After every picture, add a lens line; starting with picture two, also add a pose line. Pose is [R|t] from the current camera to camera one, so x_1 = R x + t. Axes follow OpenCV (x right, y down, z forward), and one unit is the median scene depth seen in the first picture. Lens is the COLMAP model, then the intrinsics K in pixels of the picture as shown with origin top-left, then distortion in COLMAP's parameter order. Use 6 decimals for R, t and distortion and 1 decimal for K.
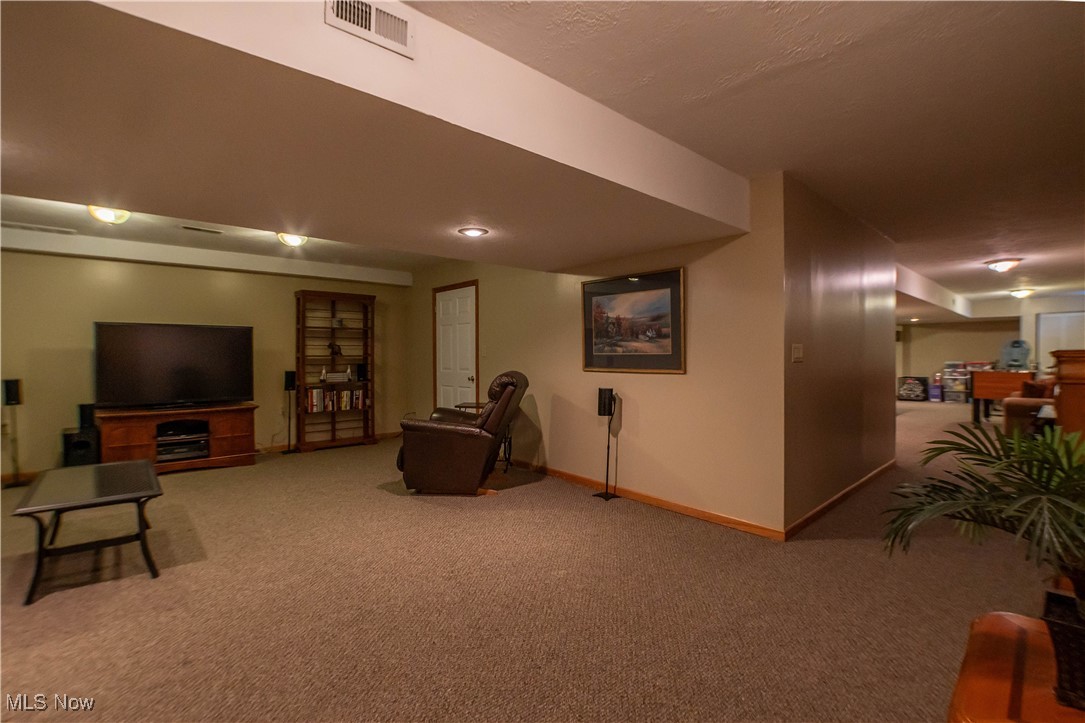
lens RADIAL K [[494.7, 0, 540.3], [0, 494.7, 359.5], [0, 0, 1]] dist [-0.039471, 0.000318]
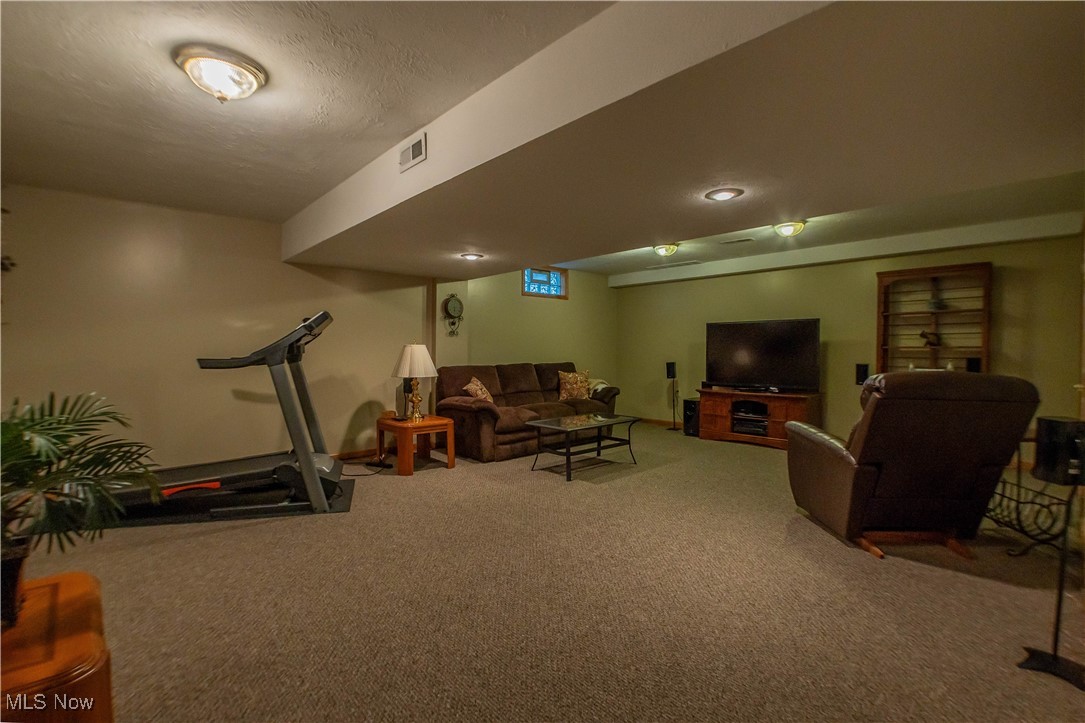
lens RADIAL K [[494.7, 0, 540.3], [0, 494.7, 359.5], [0, 0, 1]] dist [-0.039471, 0.000318]
pose [[-0.002925, 0.018333, -0.999828, 0.487125], [-0.005711, 0.999815, 0.018349, 0.002411], [0.999979, 0.005764, -0.002820, 0.495300]]
